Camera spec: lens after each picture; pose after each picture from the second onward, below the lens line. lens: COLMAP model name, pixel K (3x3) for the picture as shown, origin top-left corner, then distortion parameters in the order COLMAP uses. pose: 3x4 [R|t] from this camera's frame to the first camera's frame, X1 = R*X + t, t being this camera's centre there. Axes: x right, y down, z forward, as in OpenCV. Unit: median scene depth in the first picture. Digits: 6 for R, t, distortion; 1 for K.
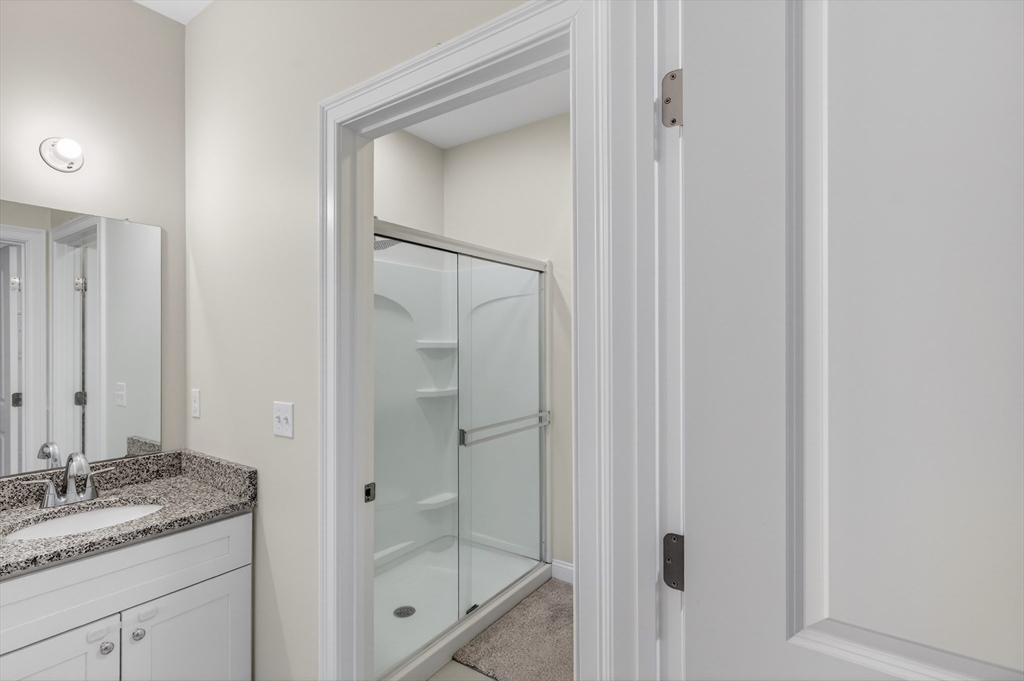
lens RADIAL K [[487.3, 0, 511.1], [0, 487.3, 340.8], [0, 0, 1]] dist [-0.009996, -0.000967]
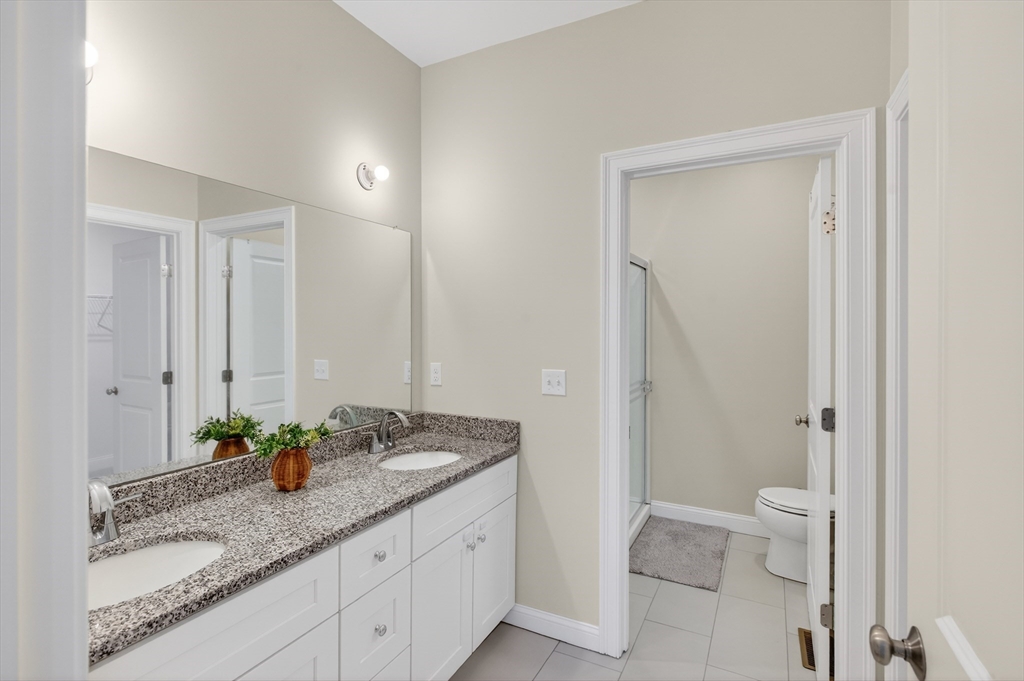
lens RADIAL K [[487.3, 0, 511.1], [0, 487.3, 331.2], [0, 0, 1]] dist [-0.009996, -0.000967]
pose [[0.992897, 0.002130, 0.118955, -0.420825], [-0.003675, 0.999912, 0.012769, 0.001115], [-0.118917, -0.013115, 0.992818, -0.185719]]
